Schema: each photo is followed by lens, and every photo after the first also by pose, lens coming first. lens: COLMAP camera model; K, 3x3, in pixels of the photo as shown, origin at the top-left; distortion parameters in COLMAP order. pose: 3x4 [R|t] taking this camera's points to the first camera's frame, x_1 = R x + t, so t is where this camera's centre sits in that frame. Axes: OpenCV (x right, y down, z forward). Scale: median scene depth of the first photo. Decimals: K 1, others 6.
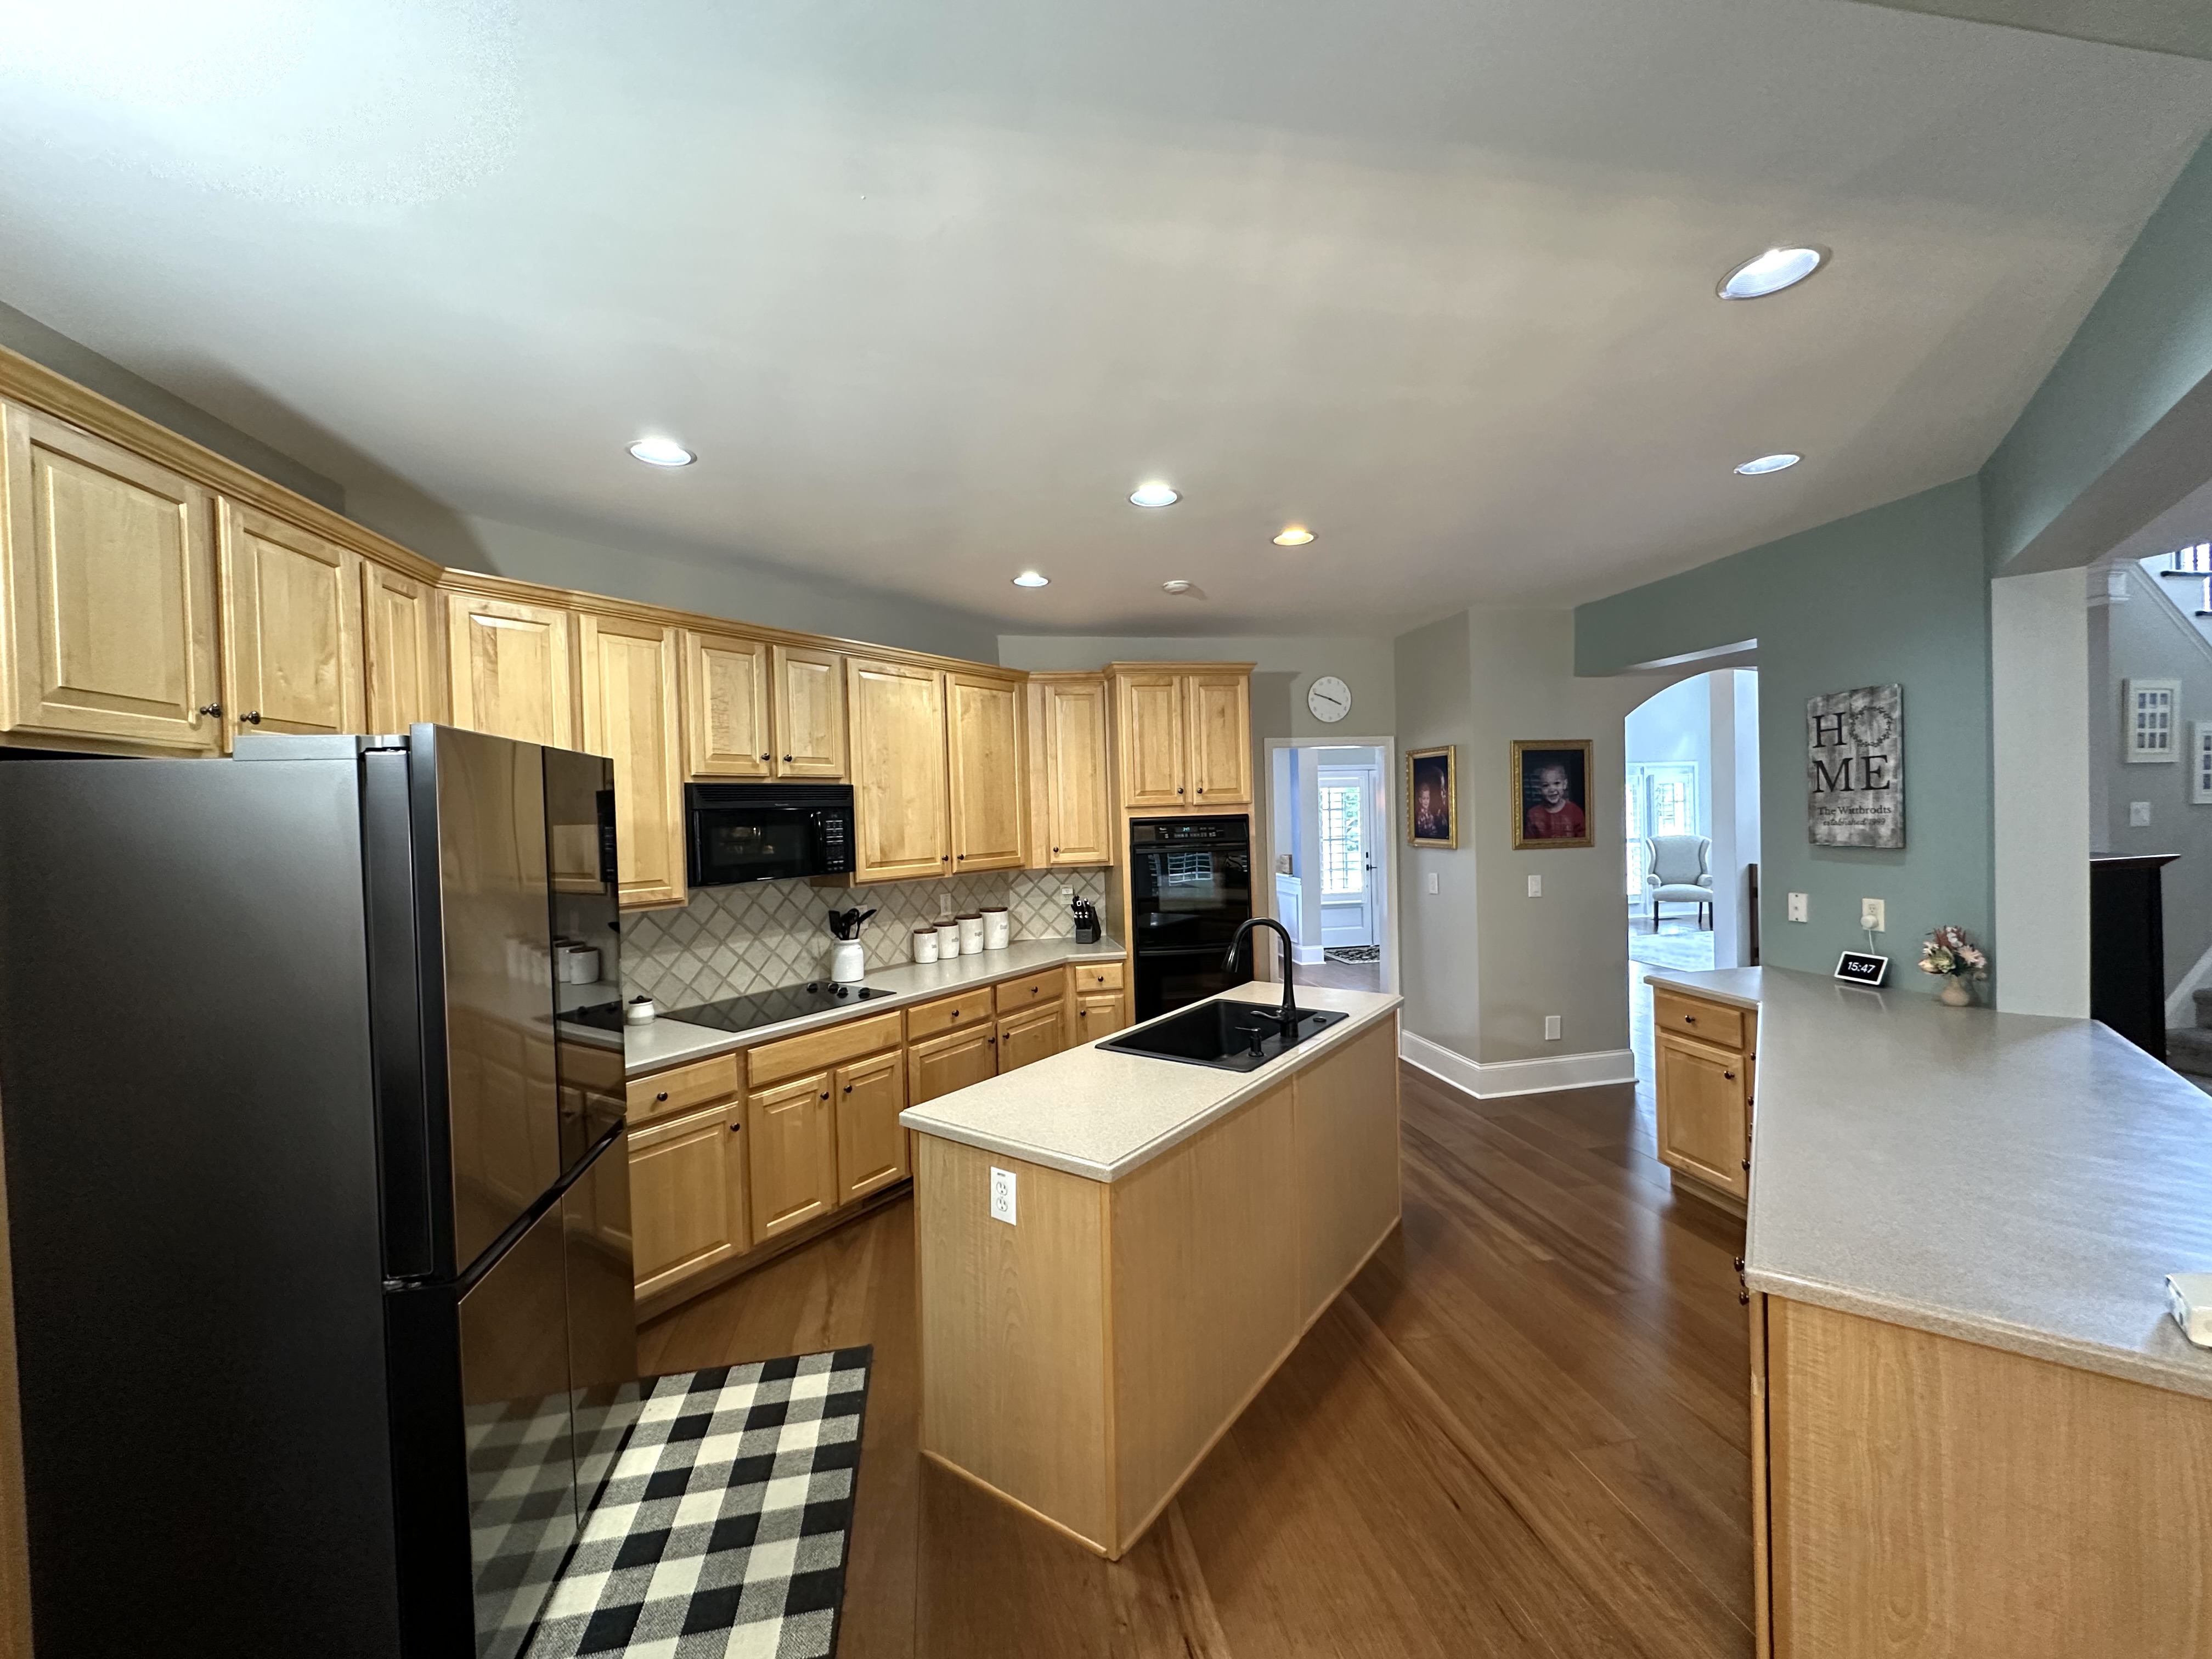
lens RADIAL K [[883.5, 0, 1111.5], [0, 883.5, 824.9], [0, 0, 1]] dist [-0.001262, -0.000324]
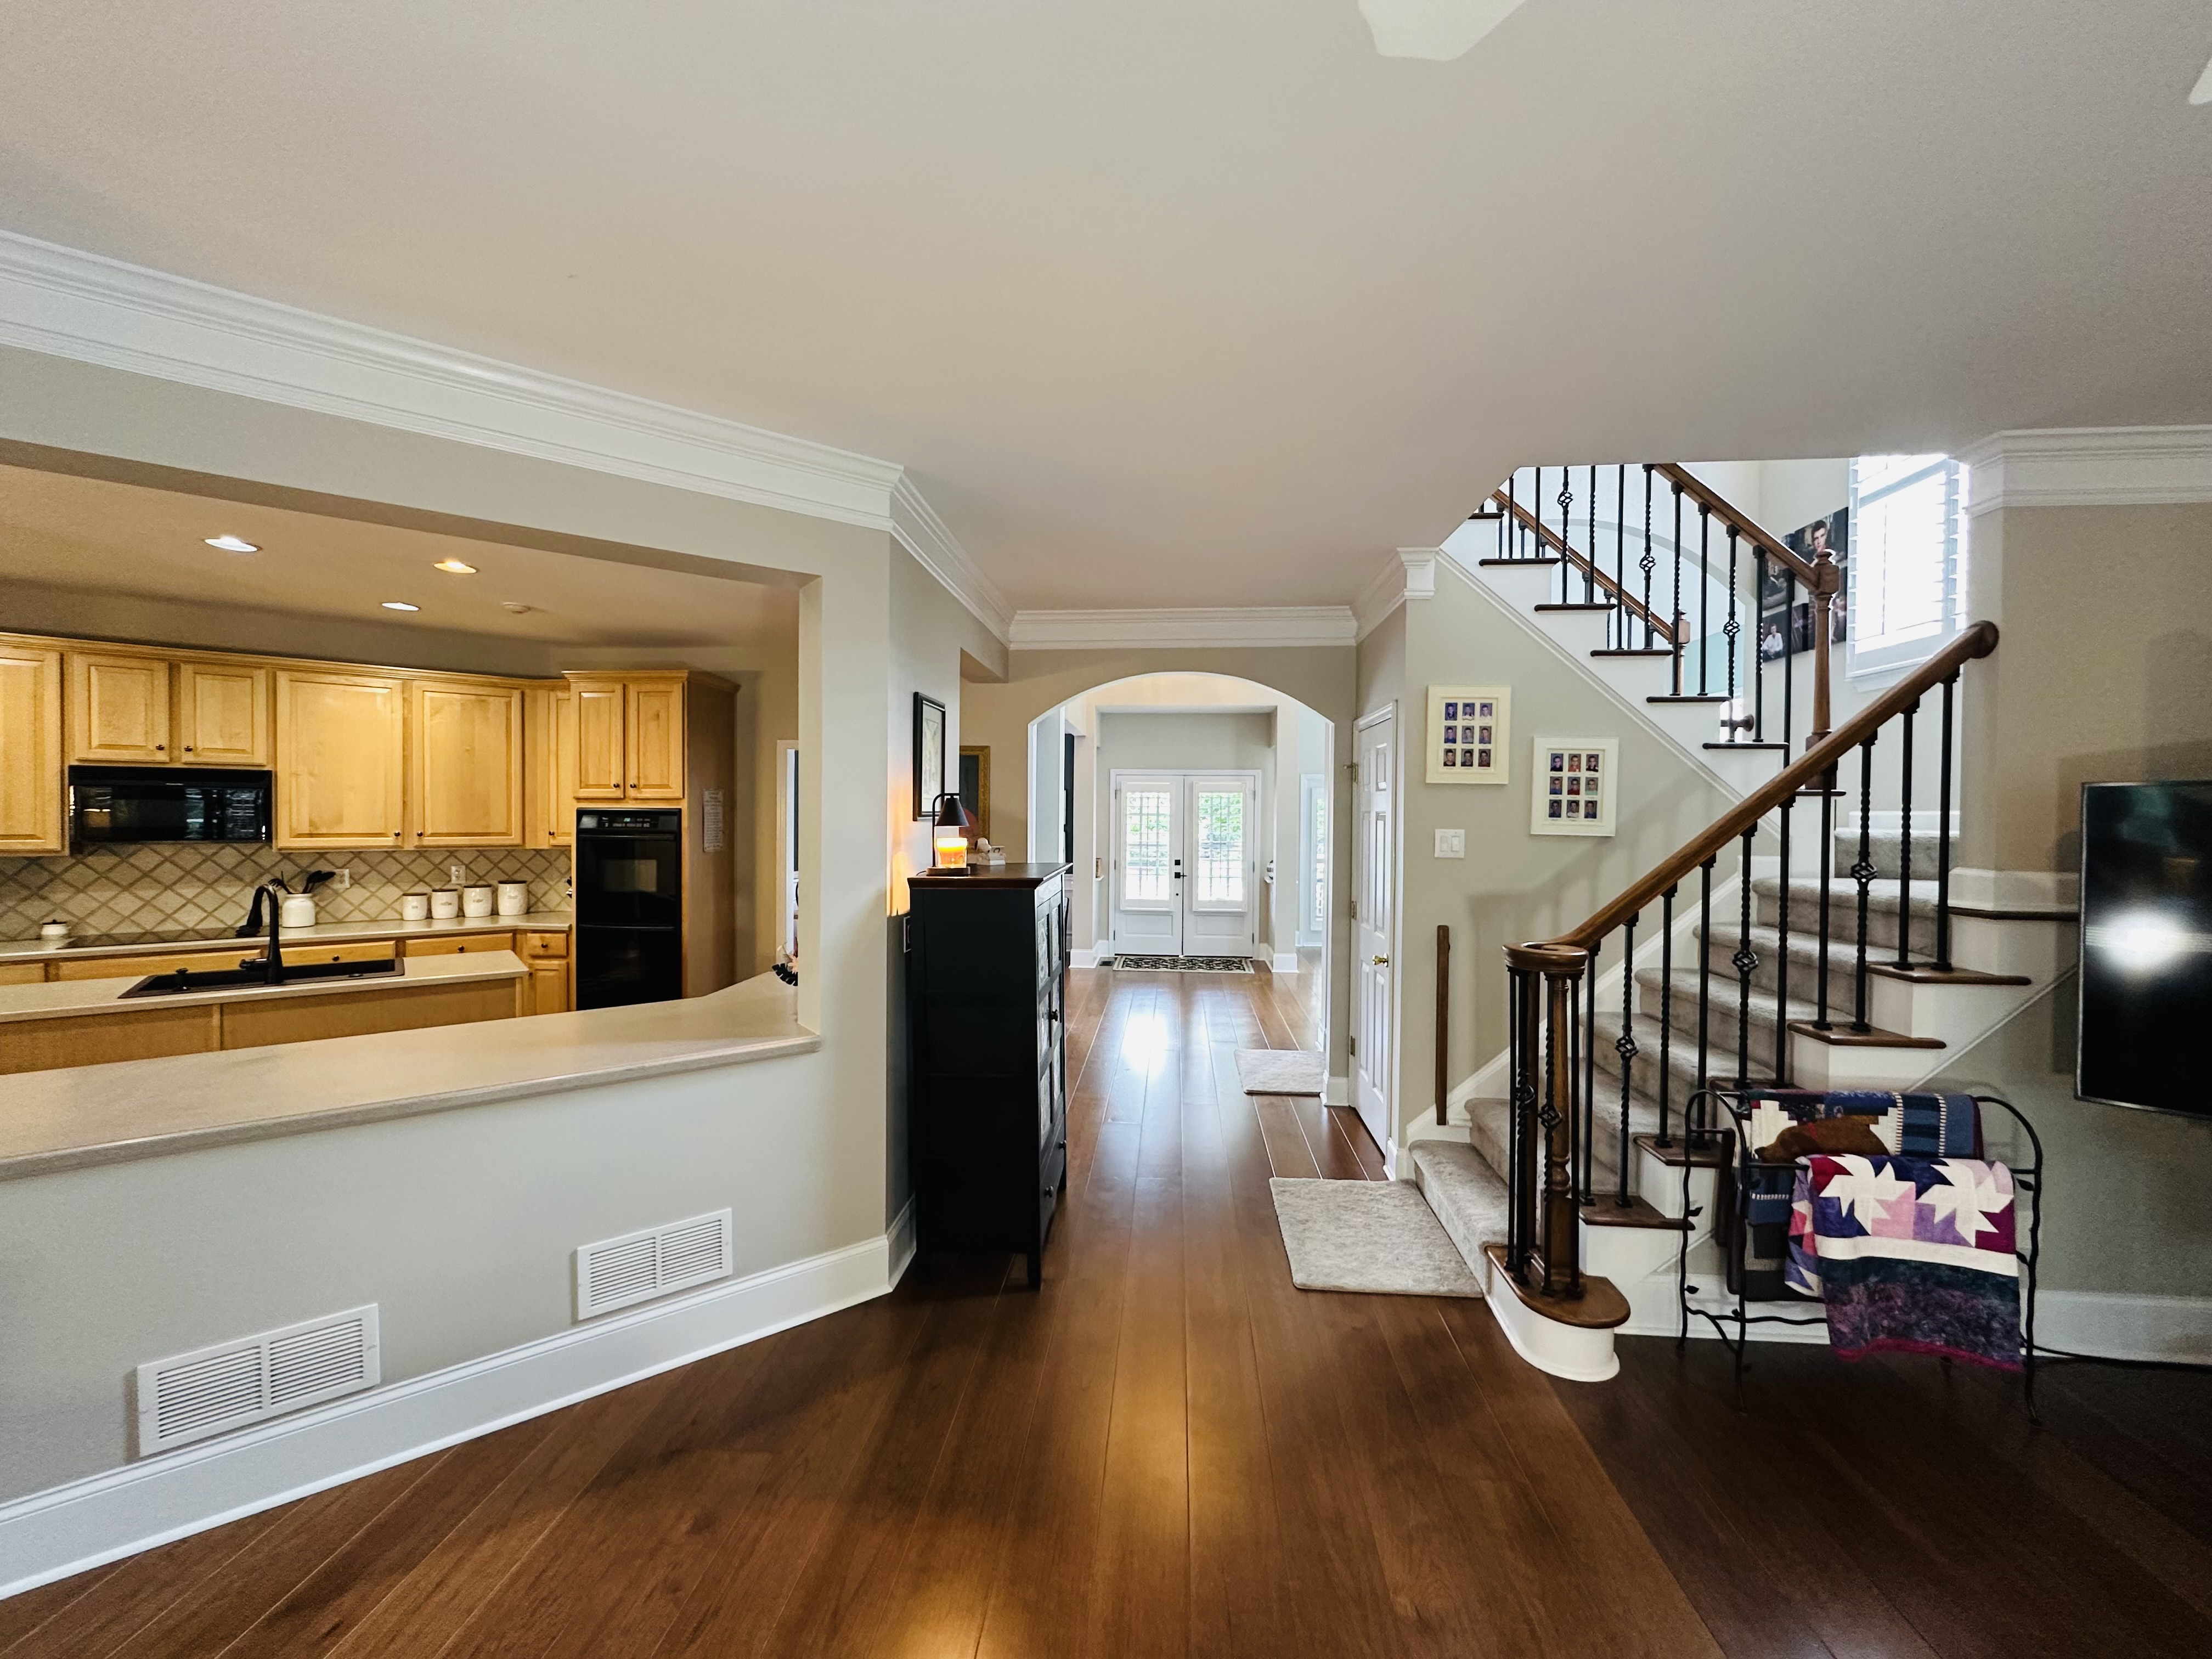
lens RADIAL K [[883.5, 0, 1100.2], [0, 883.5, 822.7], [0, 0, 1]] dist [-0.001262, -0.000324]
pose [[0.962253, 0.040721, -0.269093, 1.074067], [-0.041247, 0.999142, 0.003704, -0.022566], [0.269013, 0.007535, 0.963107, 0.089462]]
